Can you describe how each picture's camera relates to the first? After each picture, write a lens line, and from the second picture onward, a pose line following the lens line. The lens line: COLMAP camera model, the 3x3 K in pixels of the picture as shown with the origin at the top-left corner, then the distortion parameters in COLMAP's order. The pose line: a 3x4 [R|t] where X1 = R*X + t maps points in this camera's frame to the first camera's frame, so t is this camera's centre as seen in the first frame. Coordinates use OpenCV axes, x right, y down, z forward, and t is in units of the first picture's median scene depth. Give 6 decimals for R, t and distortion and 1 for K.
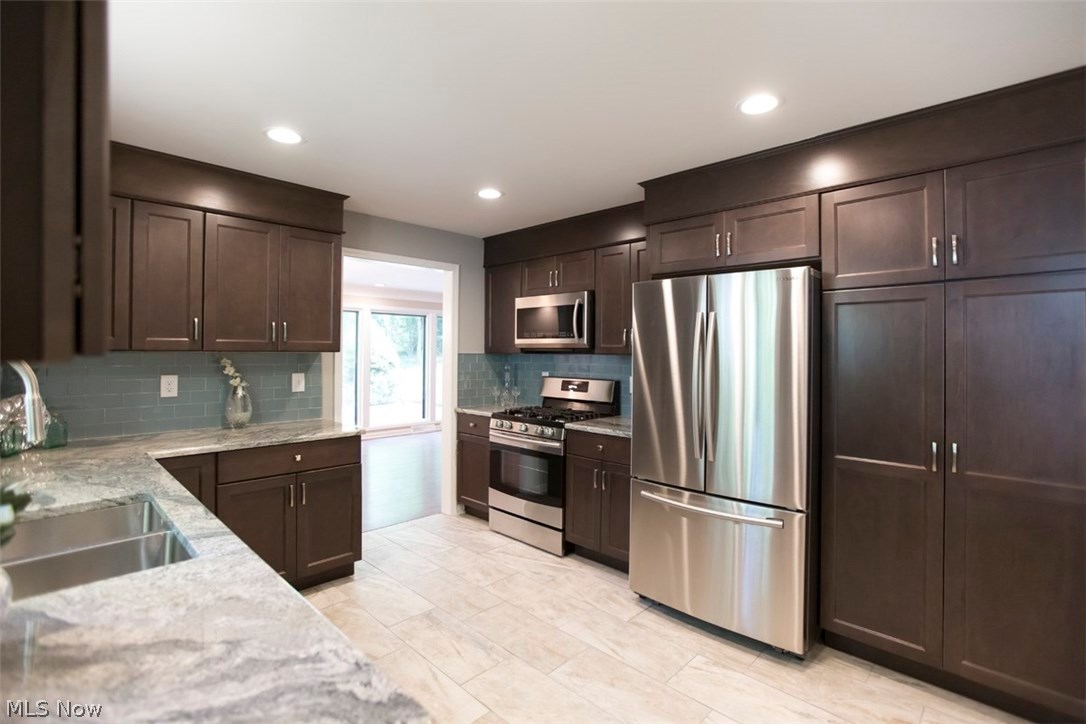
lens RADIAL K [[500.2, 0, 544.1], [0, 500.2, 354.9], [0, 0, 1]] dist [-0.029312, 0.010286]
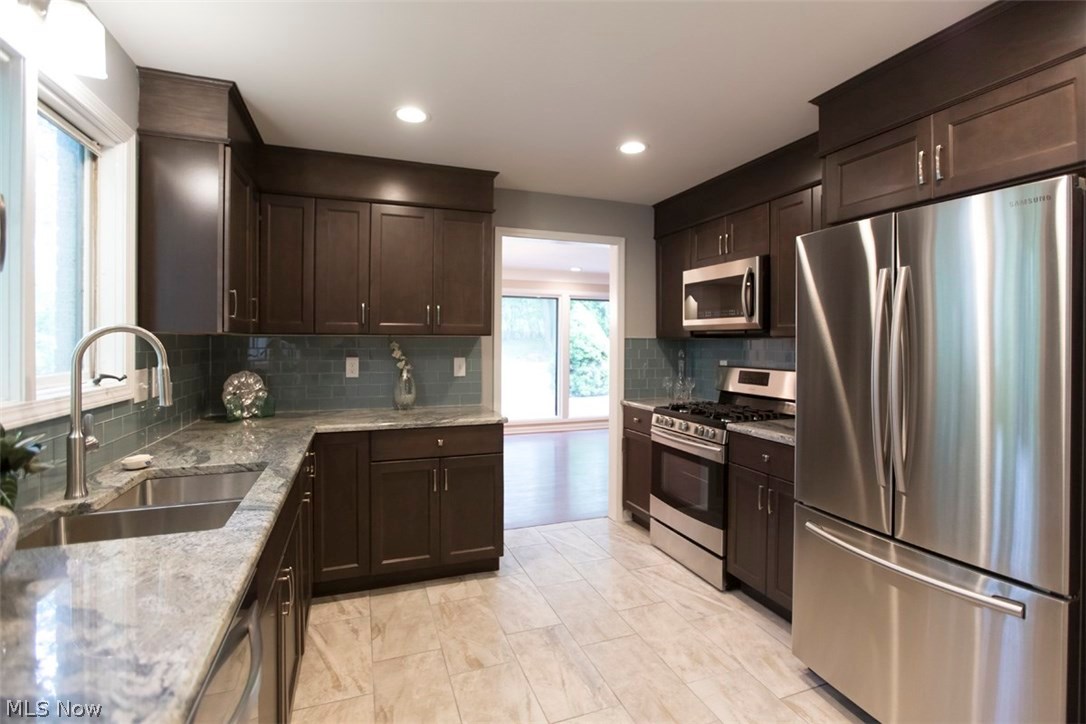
lens RADIAL K [[541.5, 0, 537.1], [0, 541.5, 339.1], [0, 0, 1]] dist [-0.031018, 0.011621]
pose [[0.914067, 0.000403, -0.405564, 0.111697], [-0.004555, 0.999947, -0.009272, 0.012385], [0.405538, 0.010323, 0.914020, 0.093996]]
